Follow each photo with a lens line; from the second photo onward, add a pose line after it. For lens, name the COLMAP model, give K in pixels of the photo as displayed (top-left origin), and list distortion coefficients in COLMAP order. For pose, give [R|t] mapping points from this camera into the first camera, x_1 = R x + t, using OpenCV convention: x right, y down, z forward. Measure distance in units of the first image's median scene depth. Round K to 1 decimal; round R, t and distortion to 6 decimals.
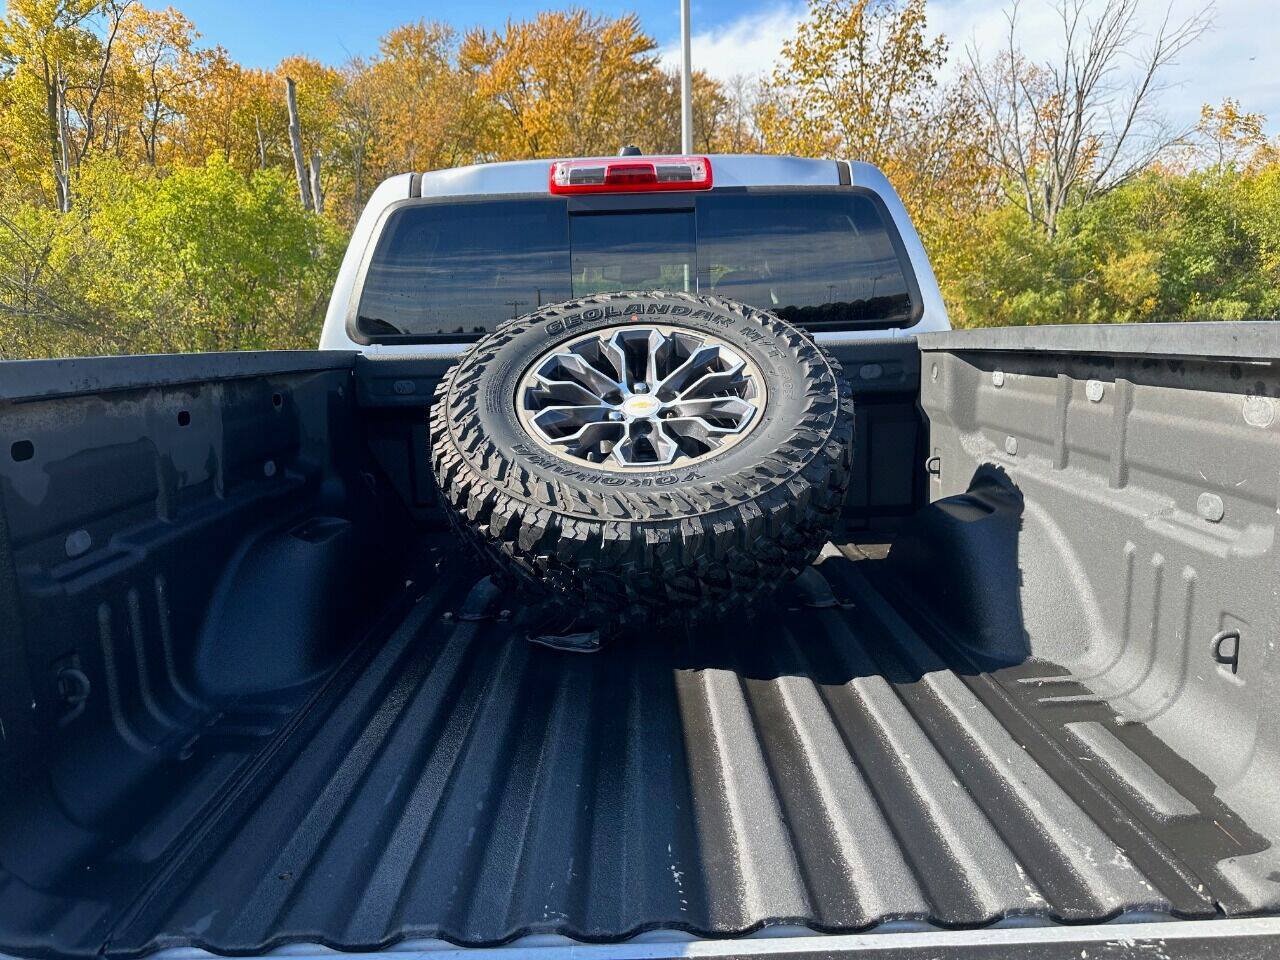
lens RADIAL K [[905.8, 0, 633.3], [0, 905.8, 488.0], [0, 0, 1]] dist [-0.003427, -0.009700]
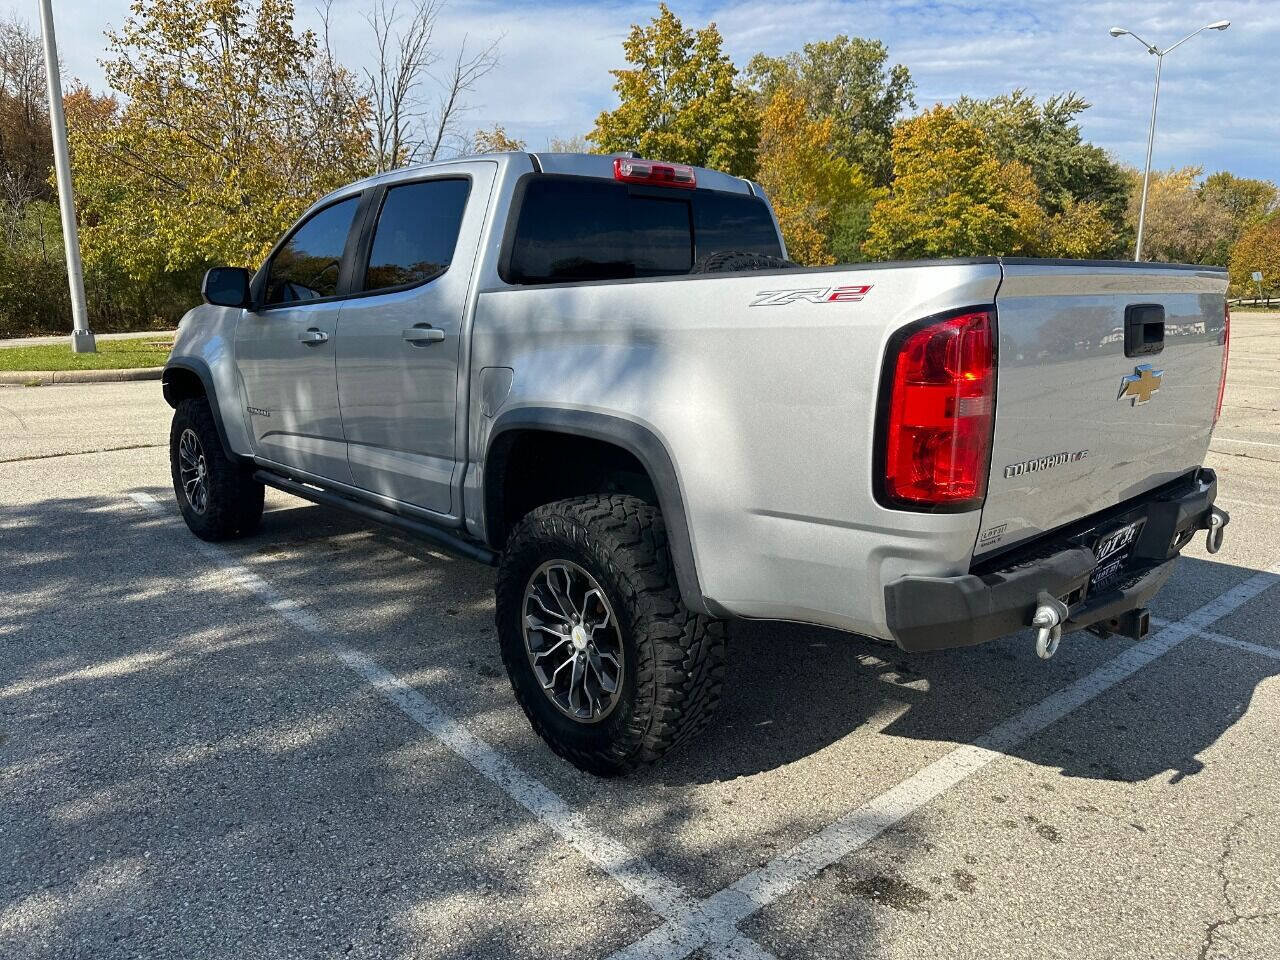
lens RADIAL K [[921.7, 0, 636.3], [0, 921.7, 473.3], [0, 0, 1]] dist [0.005440, -0.010699]
pose [[0.728628, -0.105553, 0.676728, -0.104353], [0.111561, 0.993148, 0.034790, 0.007850], [-0.675763, 0.050148, 0.735411, -0.005372]]
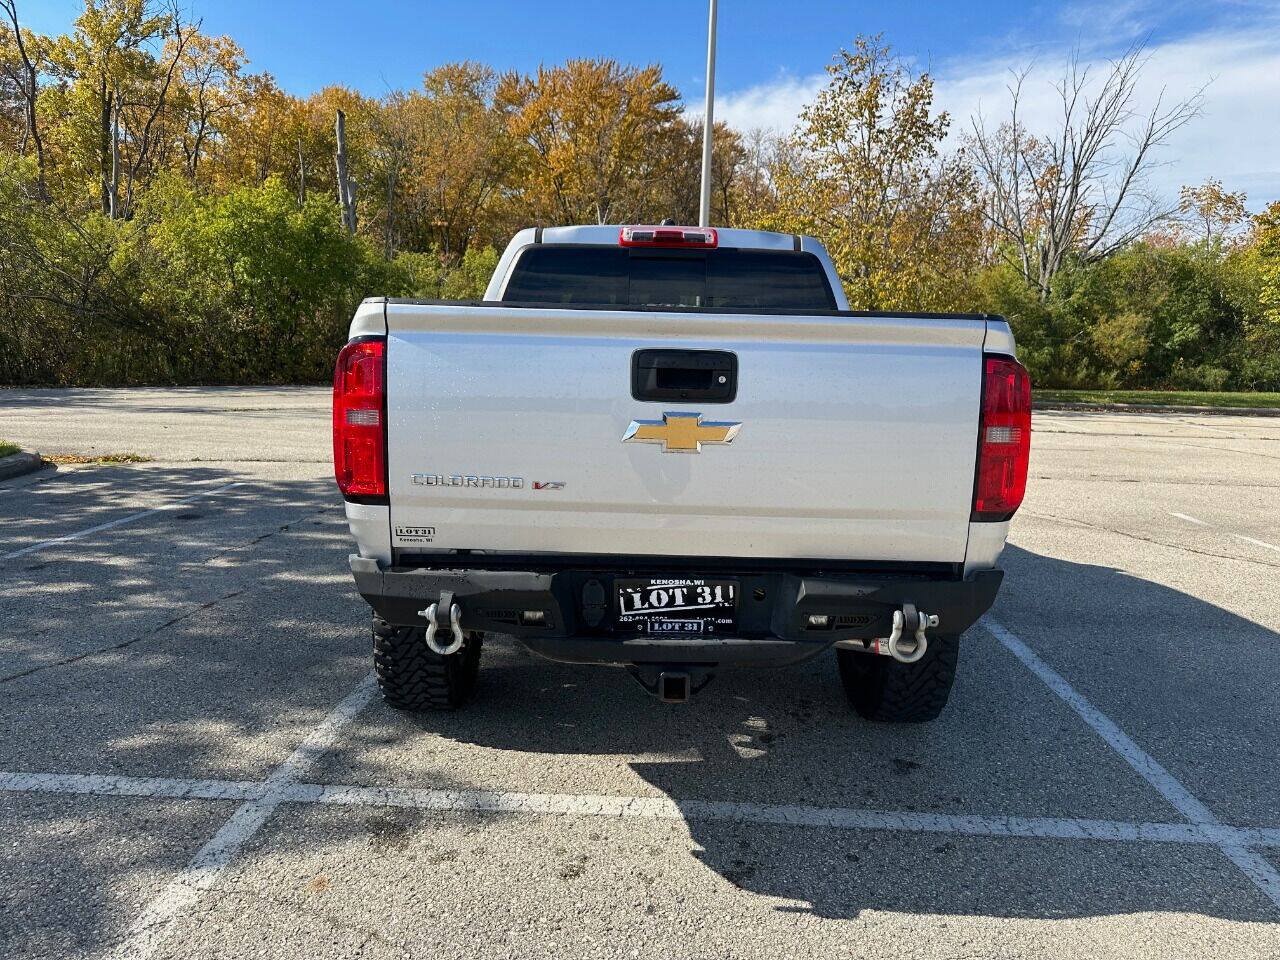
lens RADIAL K [[921.7, 0, 636.3], [0, 921.7, 473.3], [0, 0, 1]] dist [0.005440, -0.010699]
pose [[0.998295, 0.058351, 0.001459, -0.003635], [-0.058164, 0.996568, -0.058892, 0.017771], [-0.004890, 0.058707, 0.998263, -0.062338]]
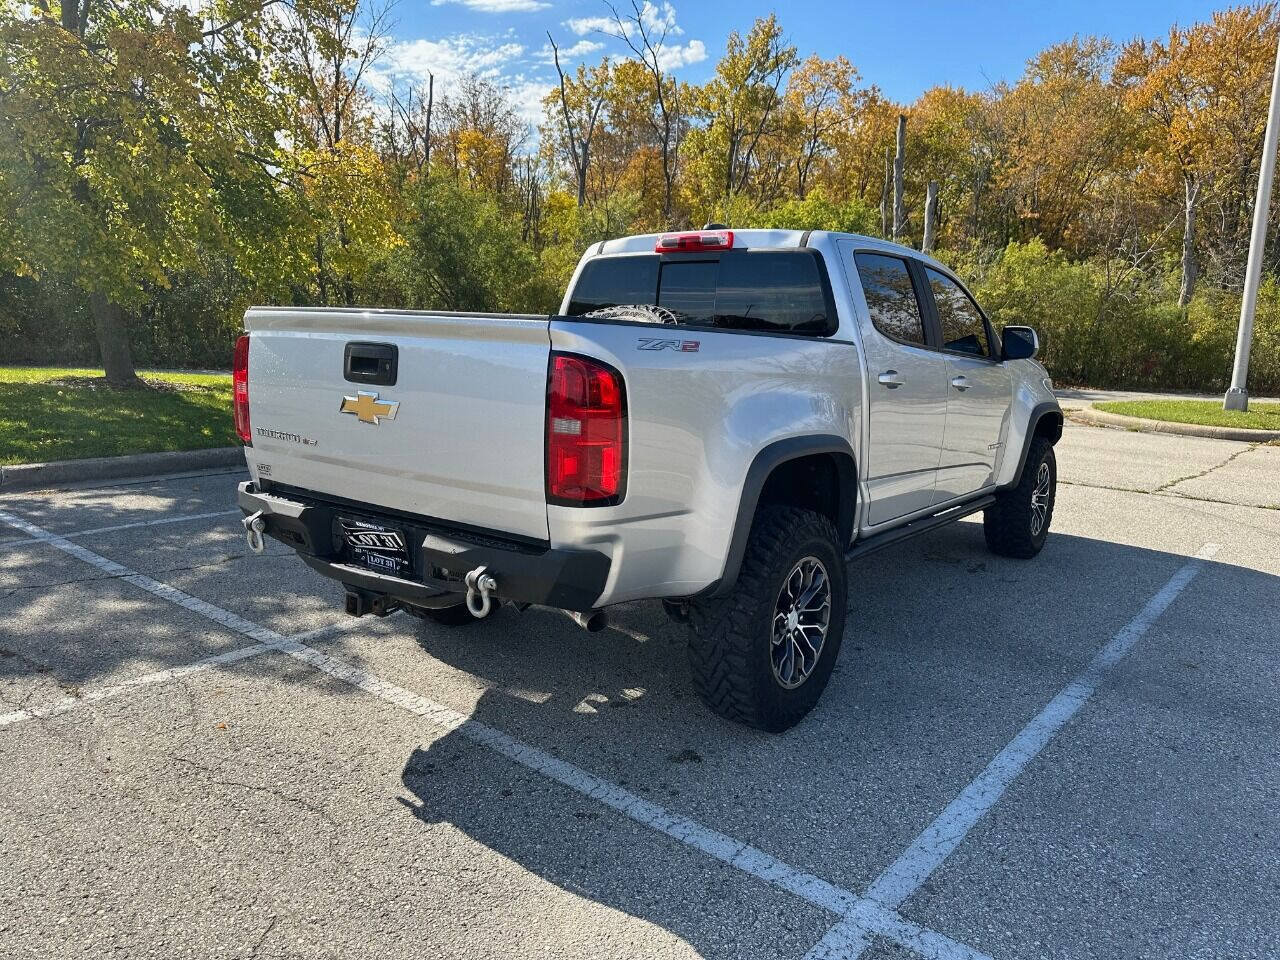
lens RADIAL K [[935.0, 0, 622.5], [0, 935.0, 462.1], [0, 0, 1]] dist [-0.004027, -0.022663]
pose [[0.770750, 0.137895, -0.622037, 0.102211], [-0.170207, 0.985379, 0.007542, 0.008401], [0.613982, 0.100062, 0.782952, -0.044603]]
